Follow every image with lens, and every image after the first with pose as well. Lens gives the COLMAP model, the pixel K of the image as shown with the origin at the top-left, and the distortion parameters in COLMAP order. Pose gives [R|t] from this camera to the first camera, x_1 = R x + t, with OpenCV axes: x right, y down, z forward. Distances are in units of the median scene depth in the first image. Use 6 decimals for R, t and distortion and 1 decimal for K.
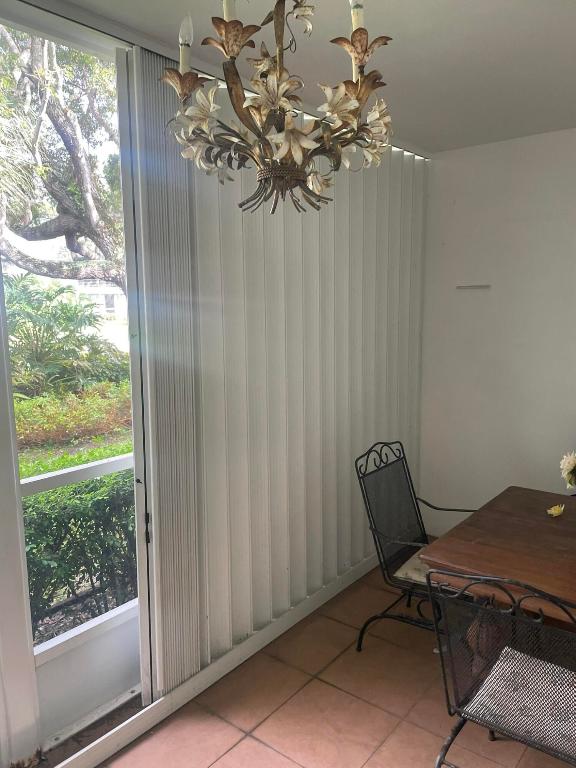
lens RADIAL K [[585.9, 0, 287.2], [0, 585.9, 384.0], [0, 0, 1]] dist [0.070533, -0.078192]
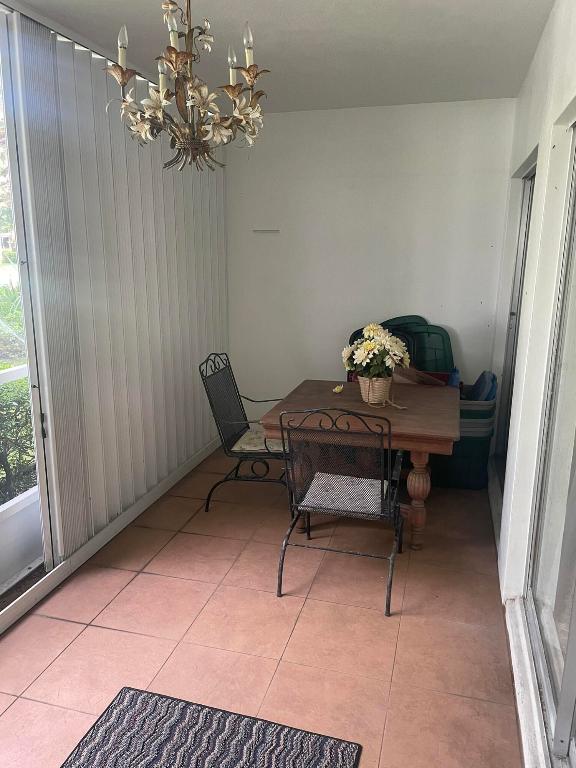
lens RADIAL K [[585.9, 0, 286.2], [0, 585.9, 388.0], [0, 0, 1]] dist [0.070533, -0.078192]
pose [[0.920190, -0.079383, 0.383339, -0.163384], [0.043476, 0.993890, 0.101456, 0.044791], [-0.389051, -0.076692, 0.918018, -0.204503]]
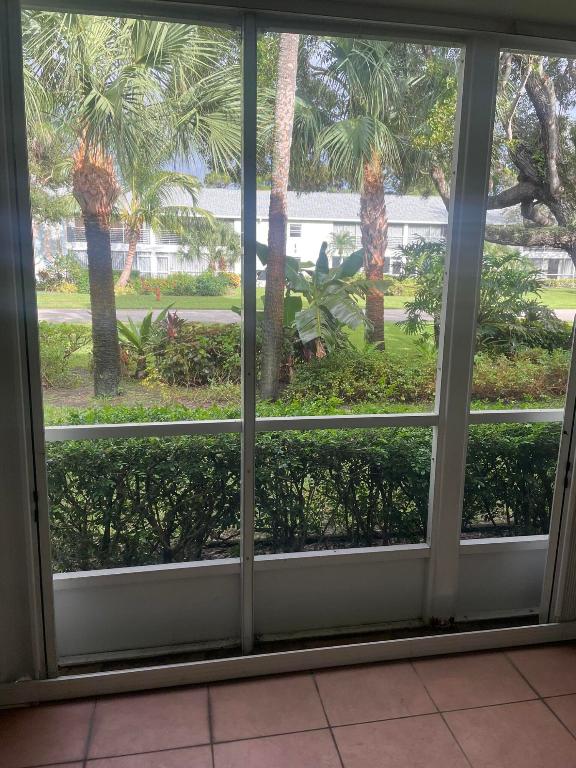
lens RADIAL K [[585.9, 0, 282.2], [0, 585.9, 382.5], [0, 0, 1]] dist [0.070533, -0.078192]
pose [[0.758473, 0.152654, -0.633574, 0.030388], [-0.116211, 0.988279, 0.098997, 0.012066], [0.641260, -0.001459, 0.767322, -0.157977]]
